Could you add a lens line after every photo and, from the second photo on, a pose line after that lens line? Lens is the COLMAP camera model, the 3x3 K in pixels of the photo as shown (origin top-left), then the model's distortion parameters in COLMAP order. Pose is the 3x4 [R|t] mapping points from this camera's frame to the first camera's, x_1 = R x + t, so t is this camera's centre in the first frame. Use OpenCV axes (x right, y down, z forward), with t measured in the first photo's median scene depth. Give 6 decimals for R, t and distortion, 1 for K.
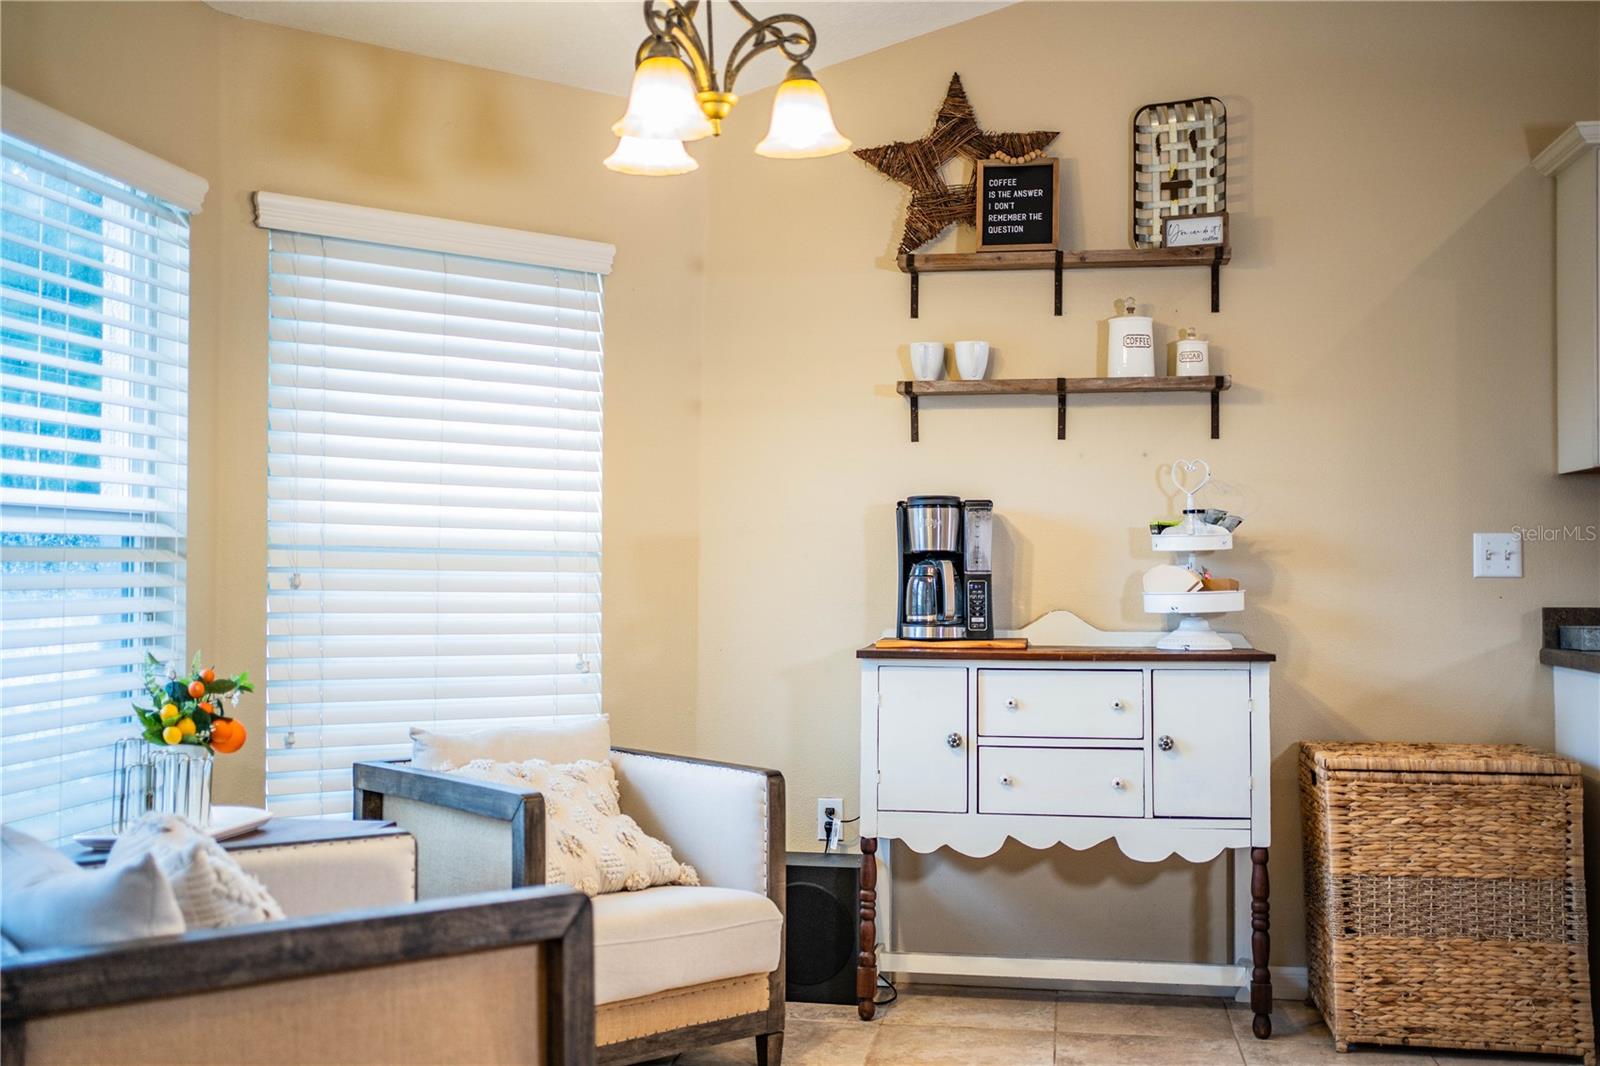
lens RADIAL K [[1611.2, 0, 800.1], [0, 1611.2, 535.6], [0, 0, 1]] dist [0.015774, 0.000000]
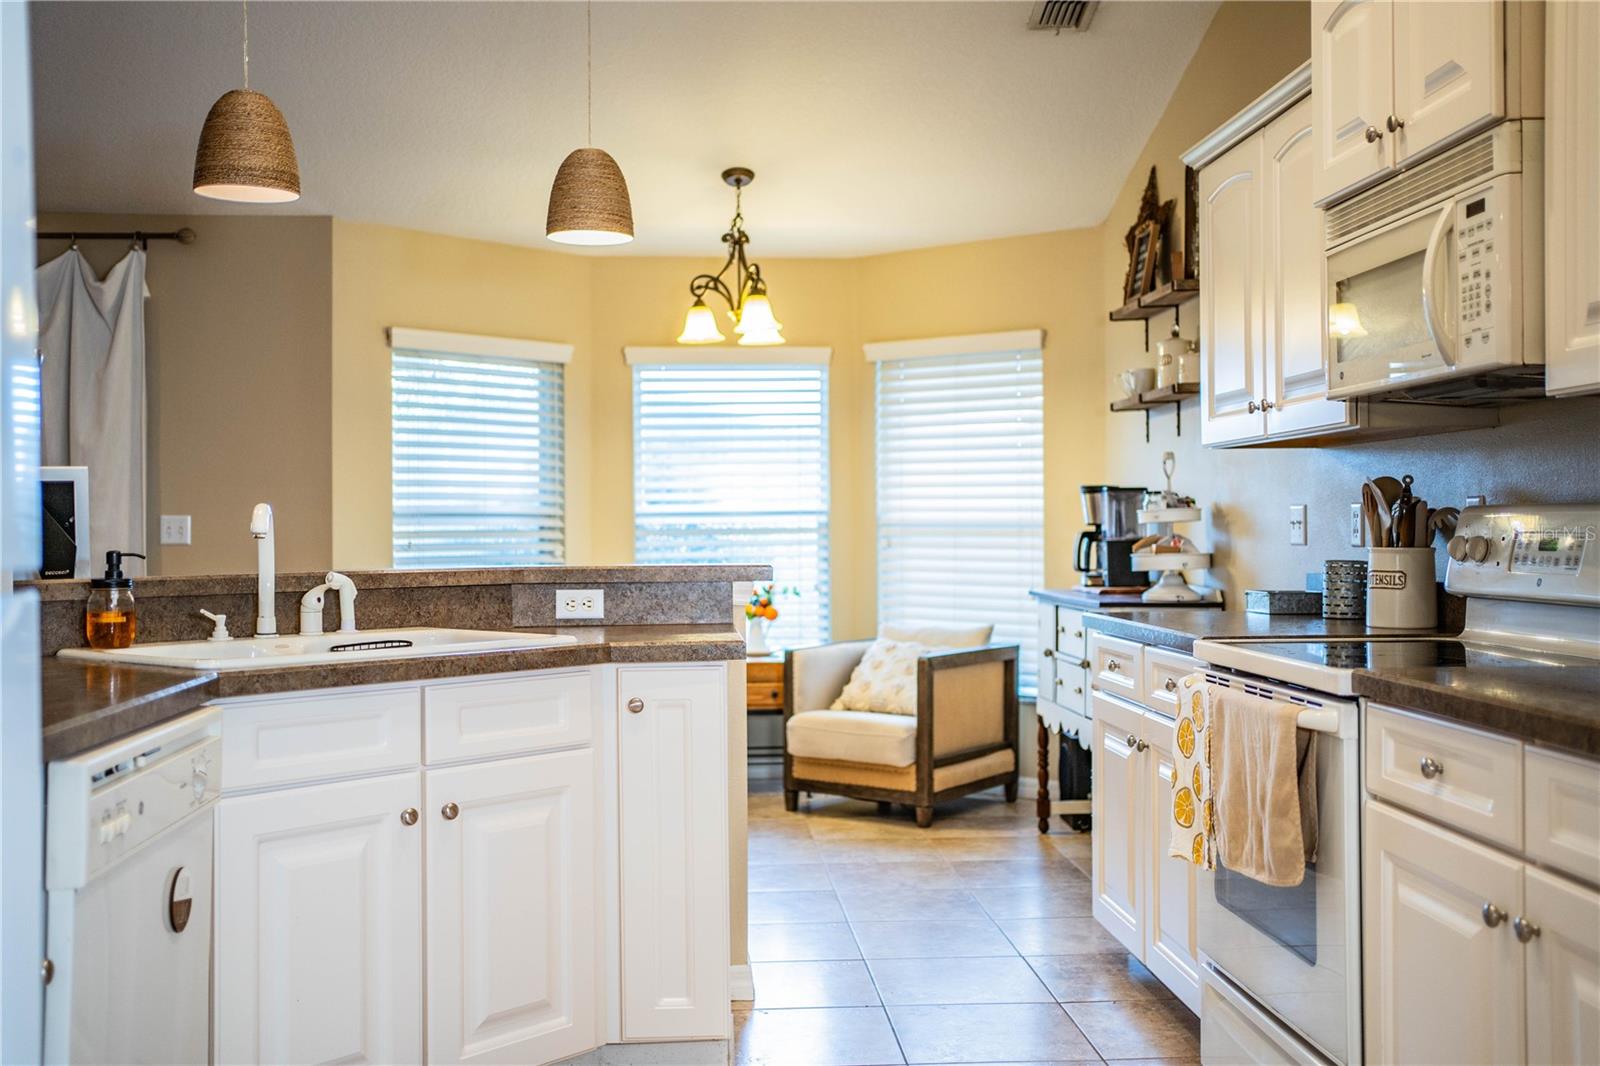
lens RADIAL K [[1611.2, 0, 796.4], [0, 1611.2, 530.5], [0, 0, 1]] dist [0.015774, 0.000000]
pose [[0.214543, -0.009801, -0.976665, 1.446885], [0.026109, 0.999650, -0.004296, 0.017559], [0.976366, -0.024578, 0.214723, 0.455063]]
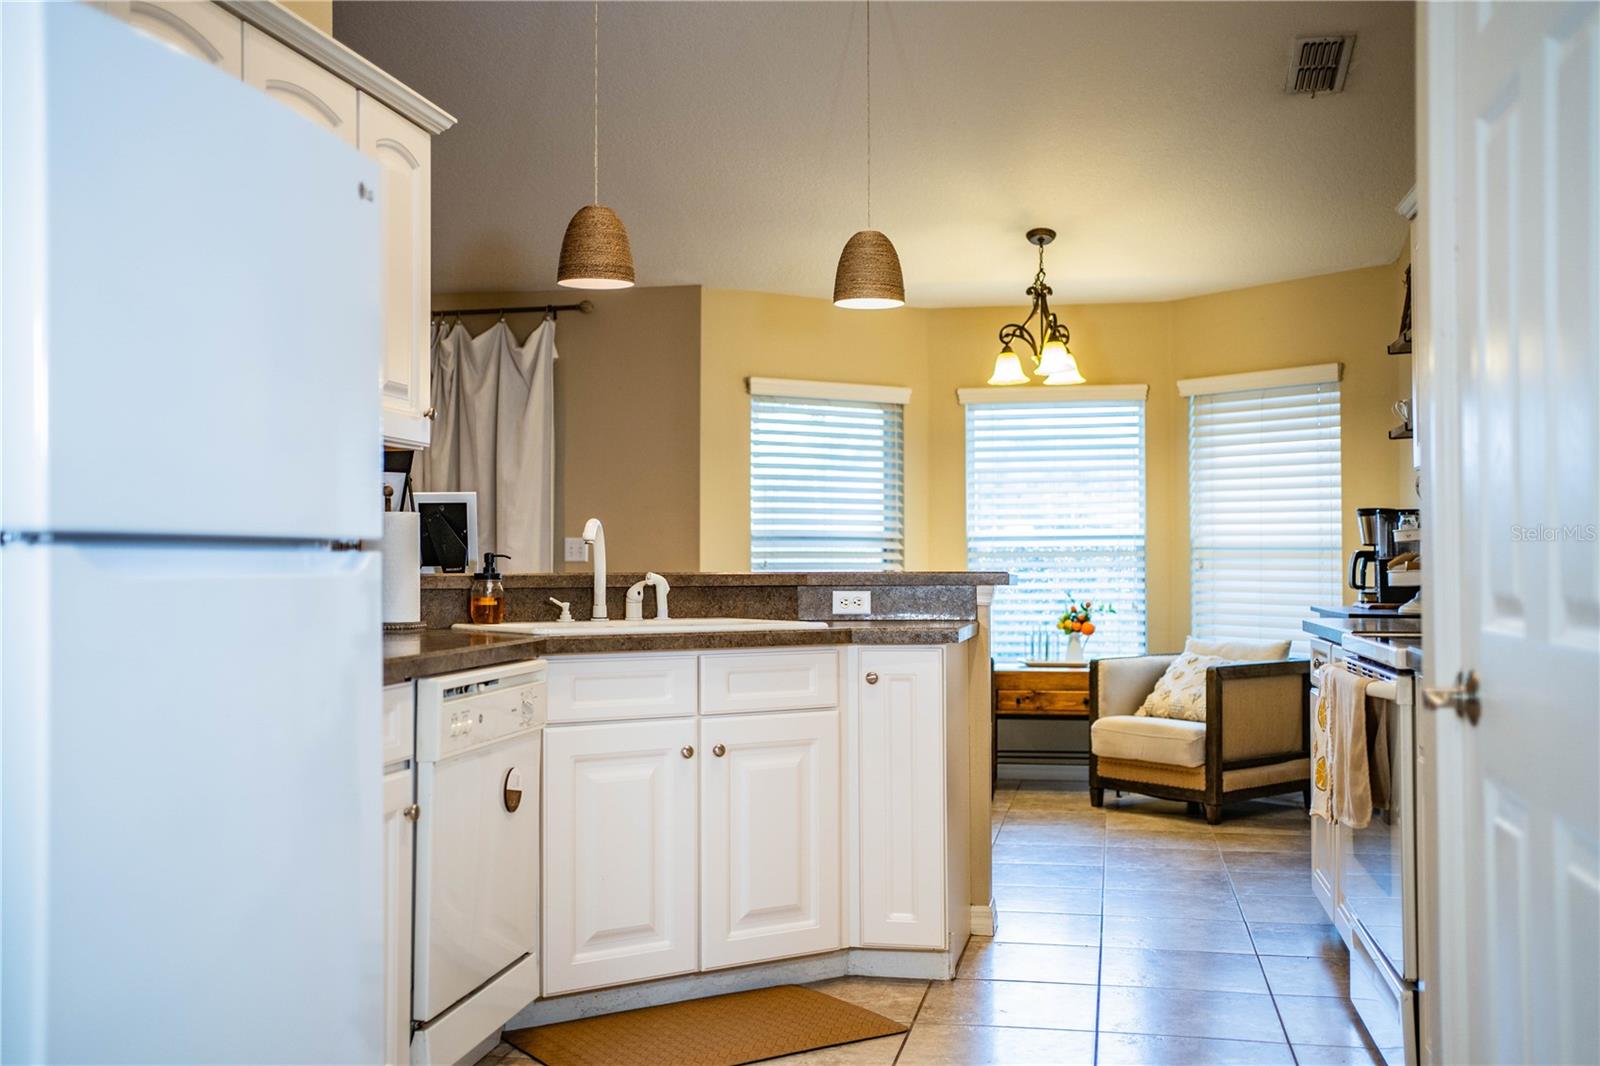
lens RADIAL K [[1611.2, 0, 803.5], [0, 1611.2, 535.7], [0, 0, 1]] dist [0.015774, 0.000000]
pose [[-0.043575, -0.028375, -0.998647, 1.663537], [0.019746, 0.999377, -0.029257, 0.038596], [0.998855, -0.020994, -0.042988, 0.550823]]
